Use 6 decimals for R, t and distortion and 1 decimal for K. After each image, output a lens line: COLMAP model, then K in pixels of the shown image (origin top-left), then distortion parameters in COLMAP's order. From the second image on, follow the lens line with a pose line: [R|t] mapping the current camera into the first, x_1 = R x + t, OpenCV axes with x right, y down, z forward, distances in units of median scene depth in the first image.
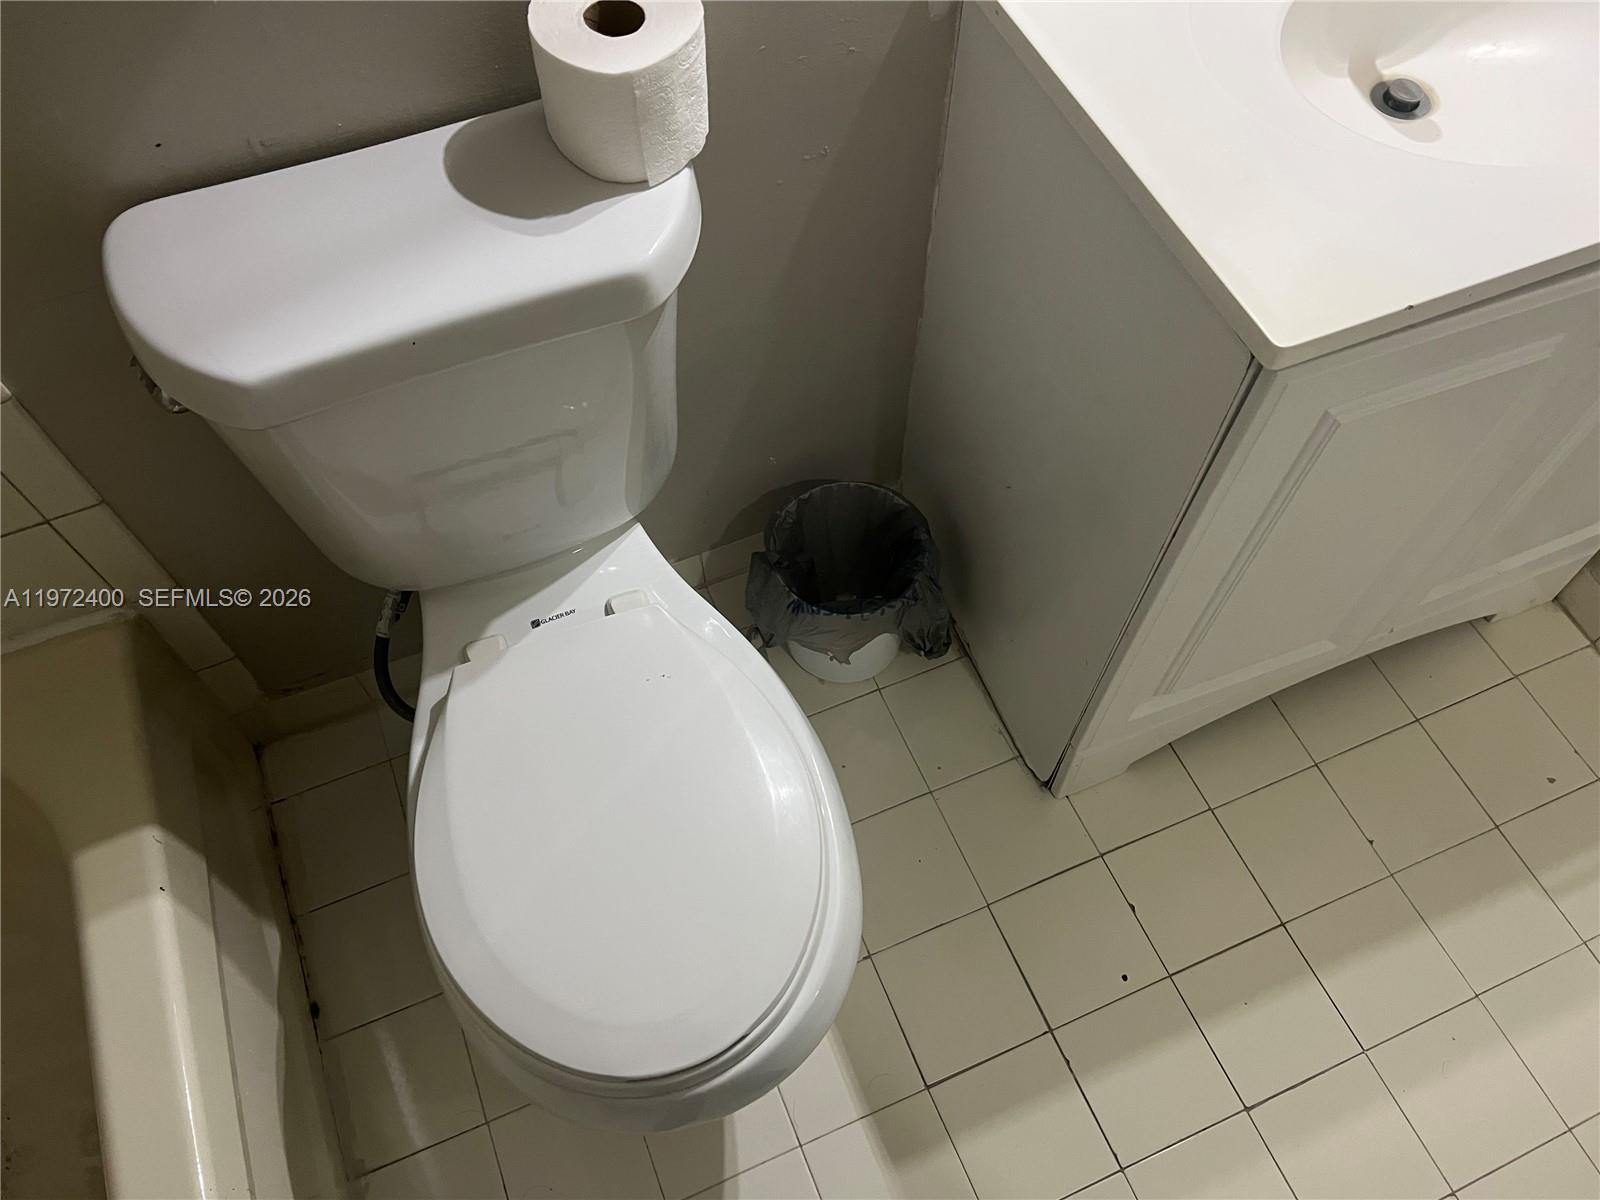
lens RADIAL K [[1205.0, 0, 799.5], [0, 1205.0, 592.0], [0, 0, 1]] dist [0.060687, -0.056874]
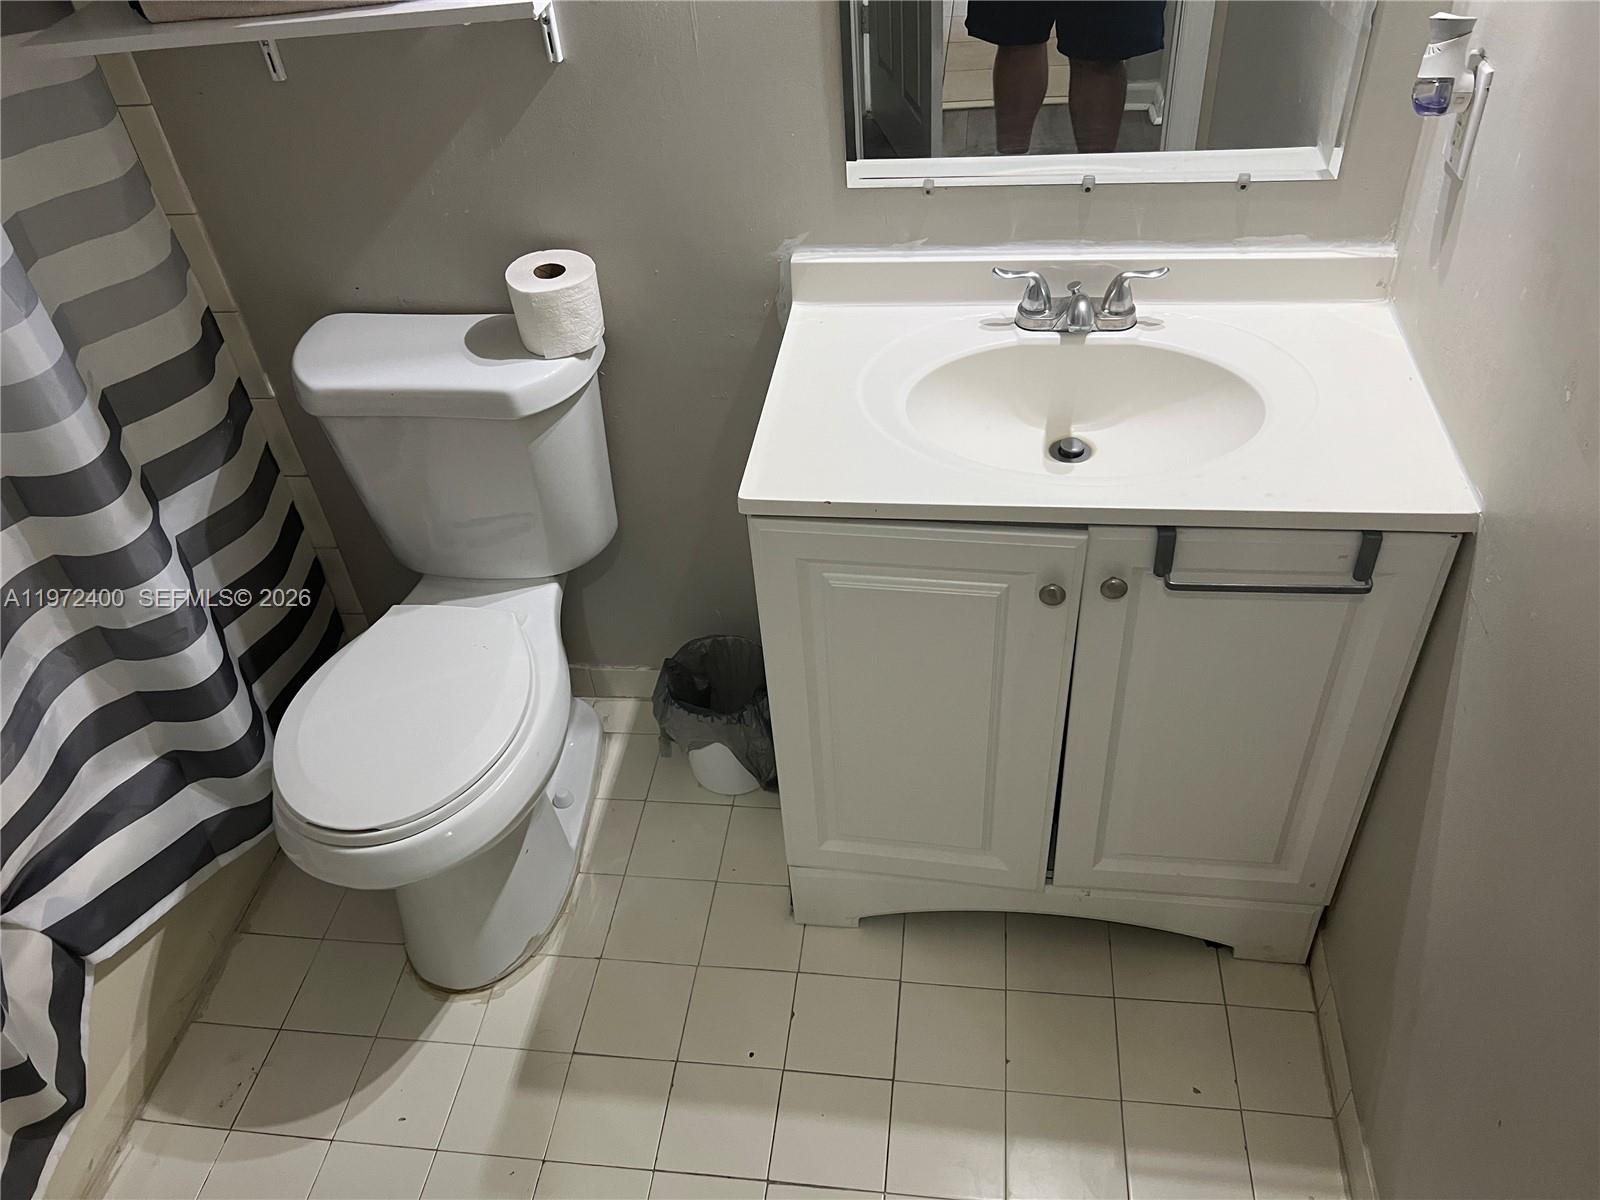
lens RADIAL K [[1207.3, 0, 803.6], [0, 1207.3, 607.6], [0, 0, 1]] dist [0.065197, -0.068595]
pose [[0.862671, 0.289845, -0.414473, 0.695460], [-0.396195, 0.896654, -0.197588, 0.132944], [0.314369, 0.334666, 0.888353, -0.237119]]
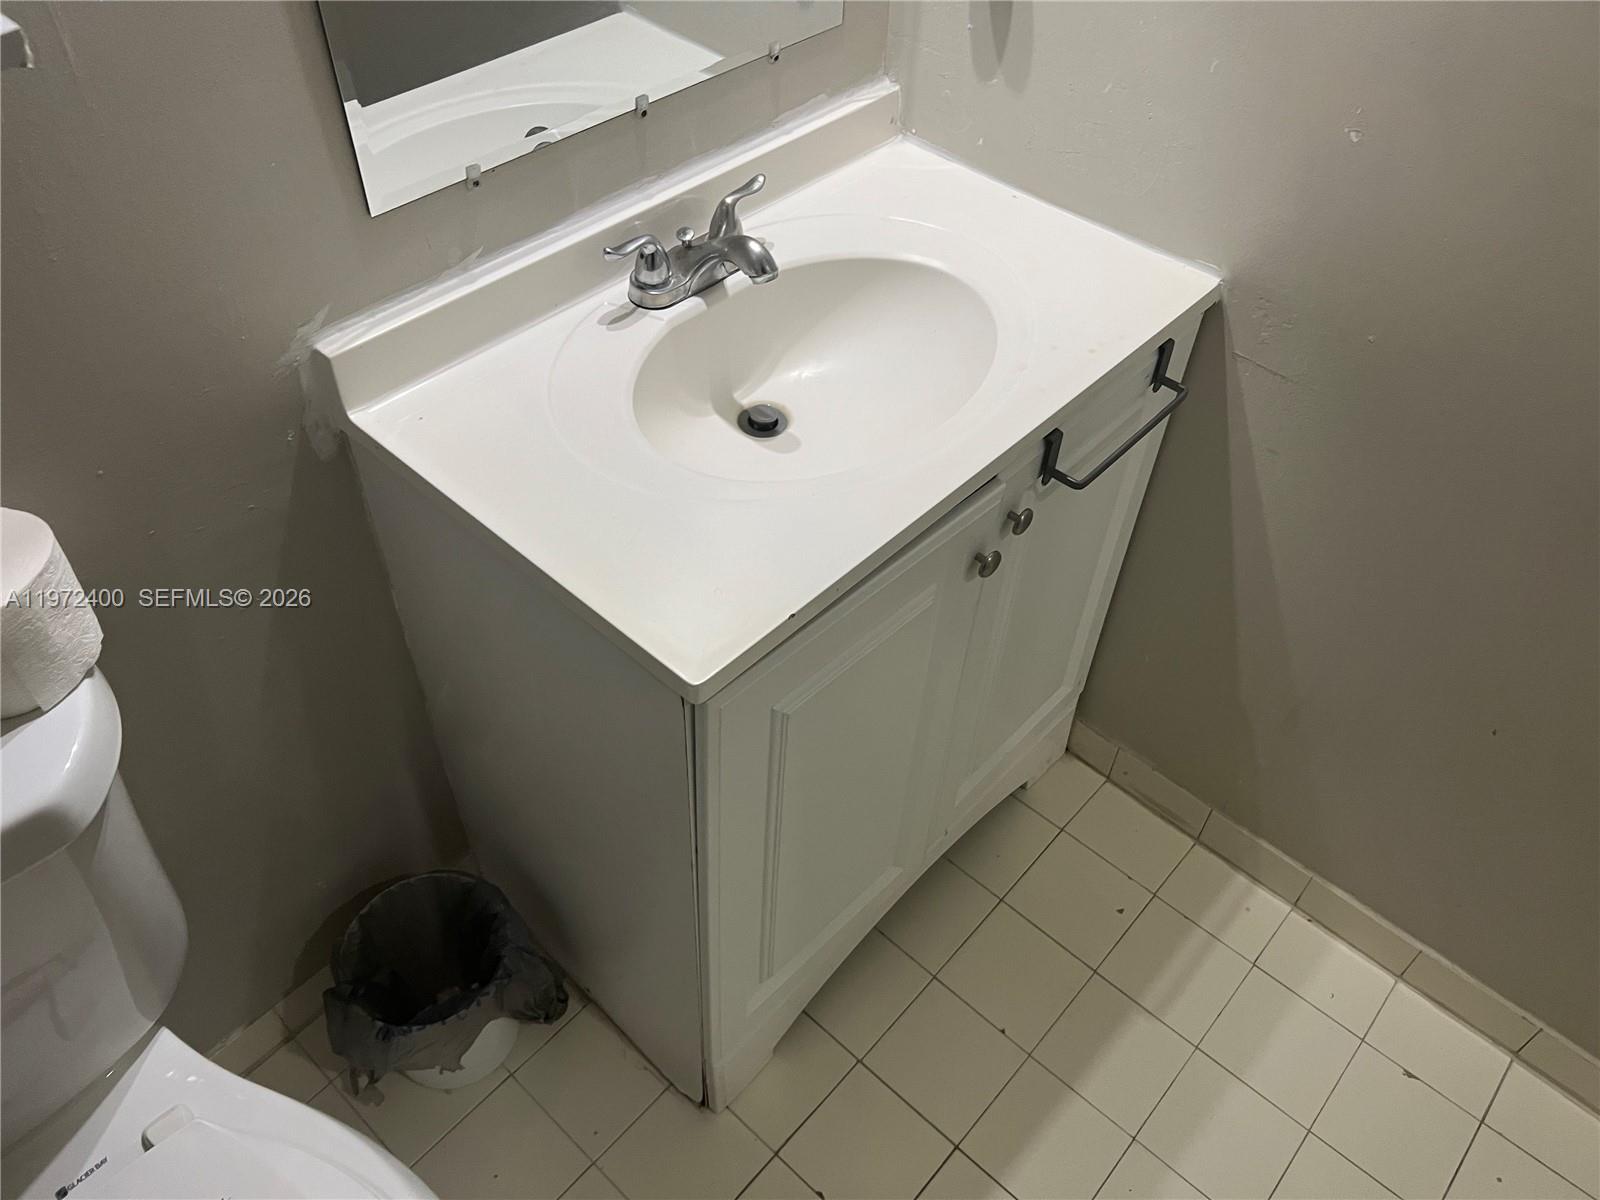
lens RADIAL K [[1207.3, 0, 803.6], [0, 1207.3, 607.6], [0, 0, 1]] dist [0.065197, -0.068595]
pose [[0.904526, -0.287502, 0.314921, 0.088476], [0.347038, 0.925471, -0.151881, -0.037299], [-0.247784, 0.246669, 0.936887, -0.044494]]
